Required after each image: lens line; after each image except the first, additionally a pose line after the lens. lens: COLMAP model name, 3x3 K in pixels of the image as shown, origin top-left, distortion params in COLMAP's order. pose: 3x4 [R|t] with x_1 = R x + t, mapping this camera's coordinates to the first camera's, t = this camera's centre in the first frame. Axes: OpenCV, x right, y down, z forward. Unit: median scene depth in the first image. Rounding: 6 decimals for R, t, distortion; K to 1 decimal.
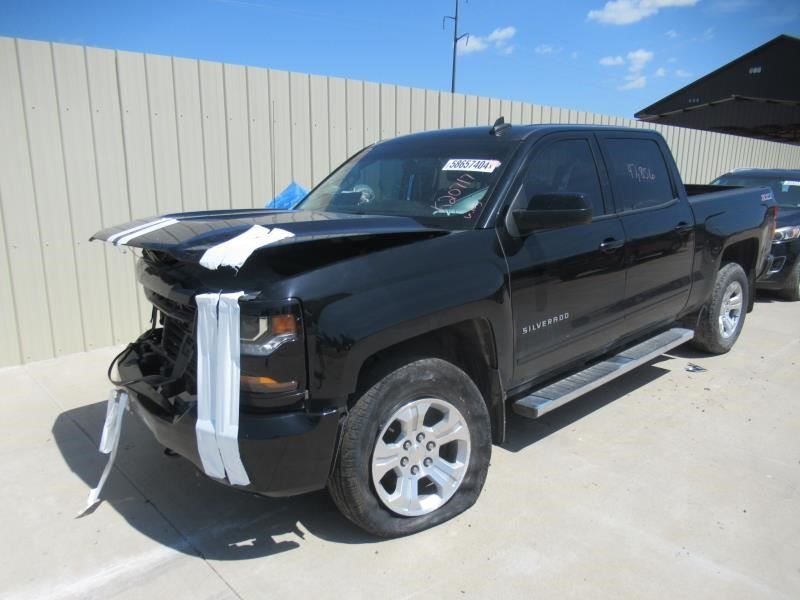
lens RADIAL K [[617.6, 0, 400.0], [0, 617.6, 300.0], [0, 0, 1]] dist [-0.039013, 0.002402]
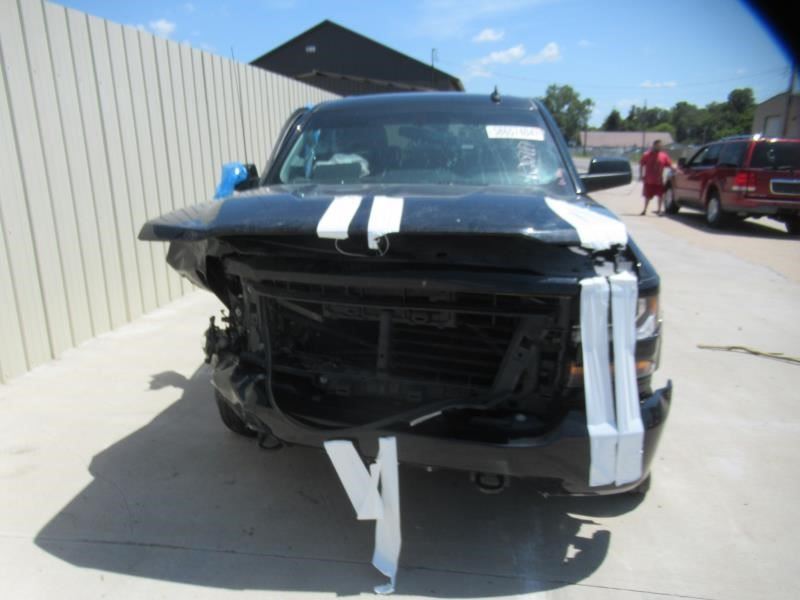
lens RADIAL K [[617.6, 0, 400.0], [0, 617.6, 300.0], [0, 0, 1]] dist [-0.039013, 0.002402]
pose [[0.764644, -0.158713, 0.624604, -0.945414], [0.131773, 0.987228, 0.089539, -0.083614], [-0.630837, 0.013841, 0.775792, 0.455629]]
